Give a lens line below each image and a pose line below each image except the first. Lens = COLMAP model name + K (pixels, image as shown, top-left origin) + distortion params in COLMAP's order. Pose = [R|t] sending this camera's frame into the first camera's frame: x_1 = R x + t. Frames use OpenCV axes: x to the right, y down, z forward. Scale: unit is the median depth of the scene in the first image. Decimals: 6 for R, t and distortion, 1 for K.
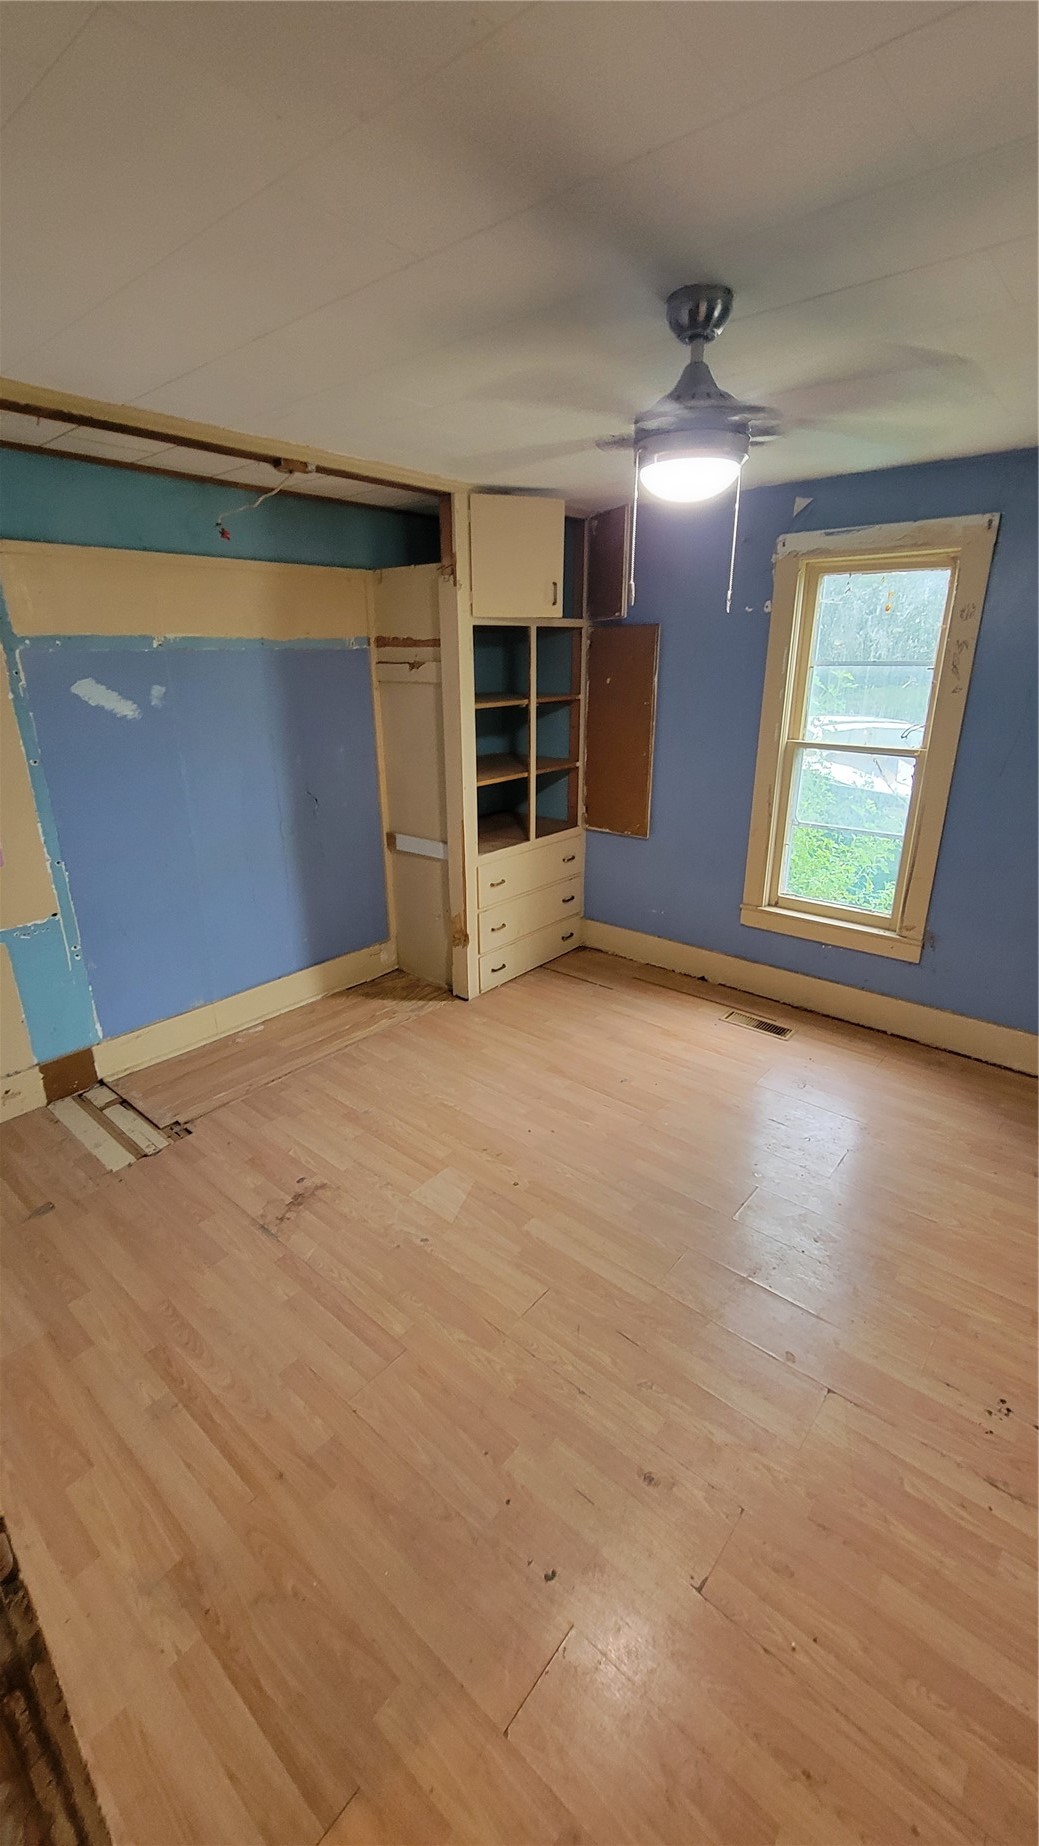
lens RADIAL K [[749.9, 0, 513.2], [0, 749.9, 917.6], [0, 0, 1]] dist [-0.005758, 0.000318]
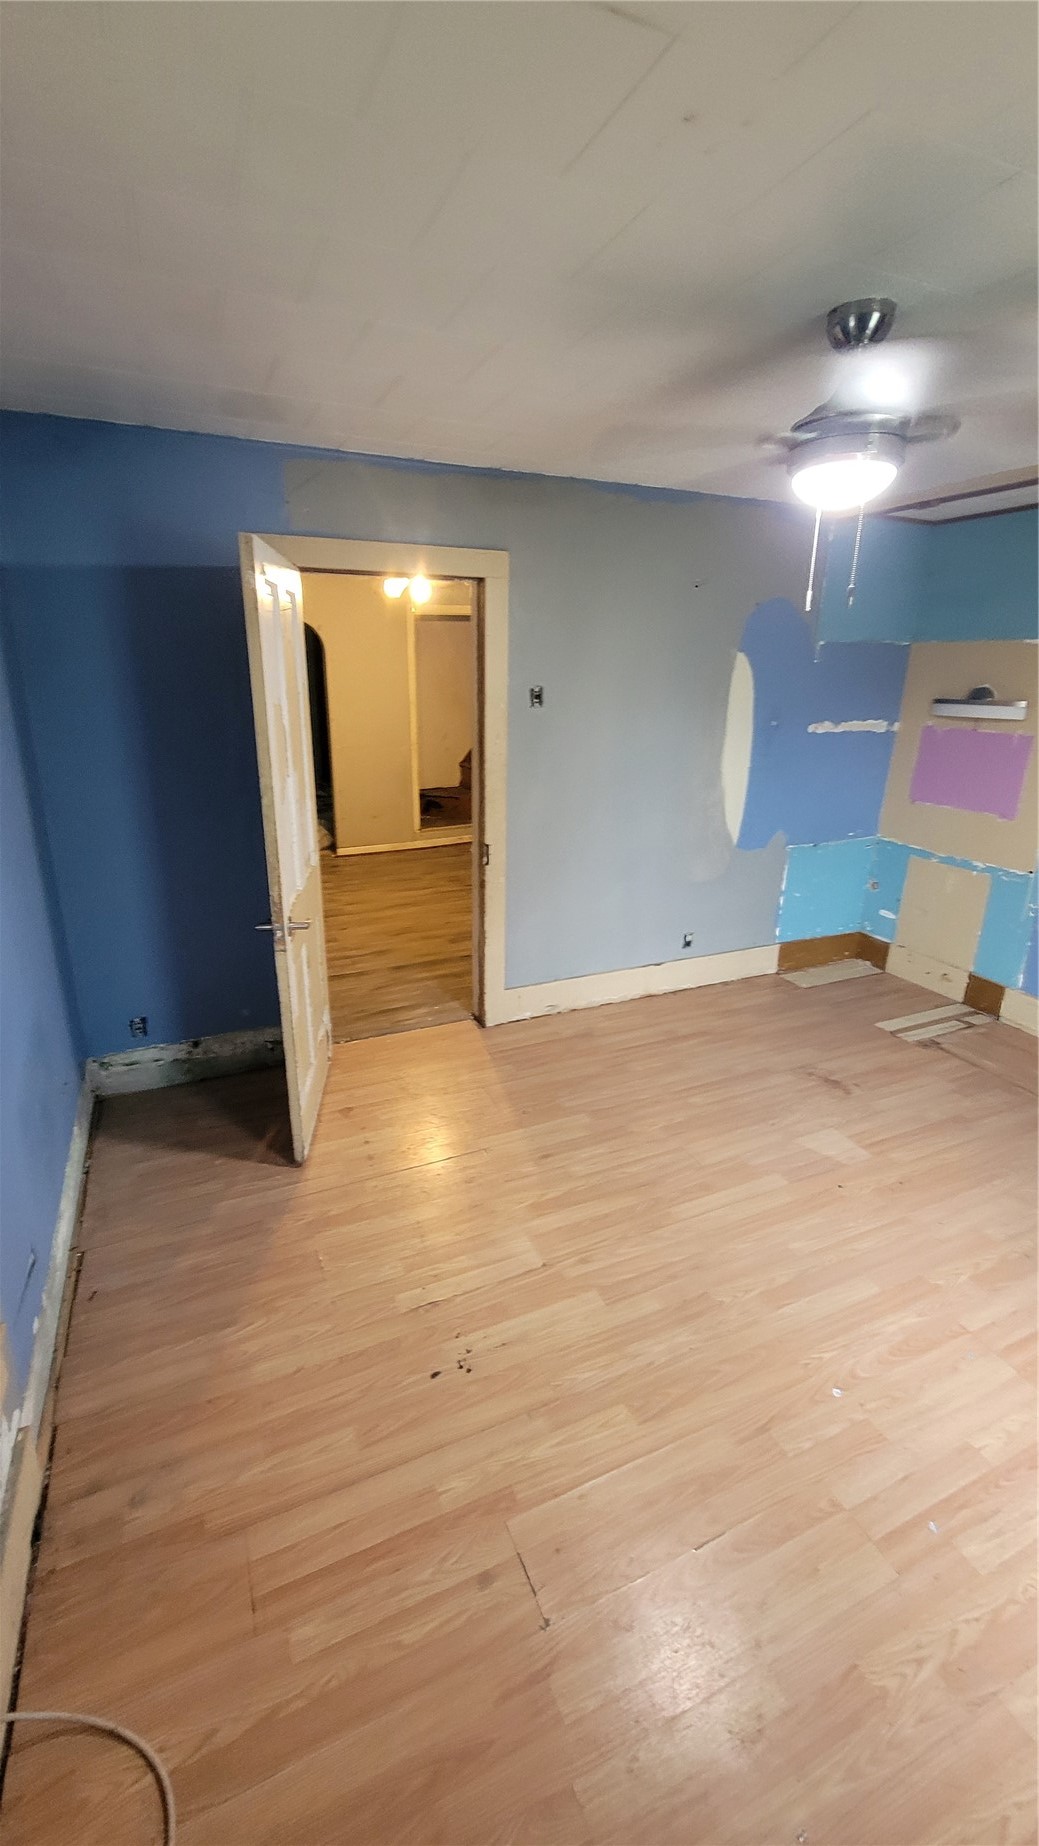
lens RADIAL K [[749.9, 0, 513.2], [0, 749.9, 917.6], [0, 0, 1]] dist [-0.005758, 0.000318]
pose [[-0.439430, 0.283380, -0.852407, 1.026456], [-0.302560, 0.846795, 0.437489, -0.274119], [0.845789, 0.450150, -0.286368, 0.819565]]
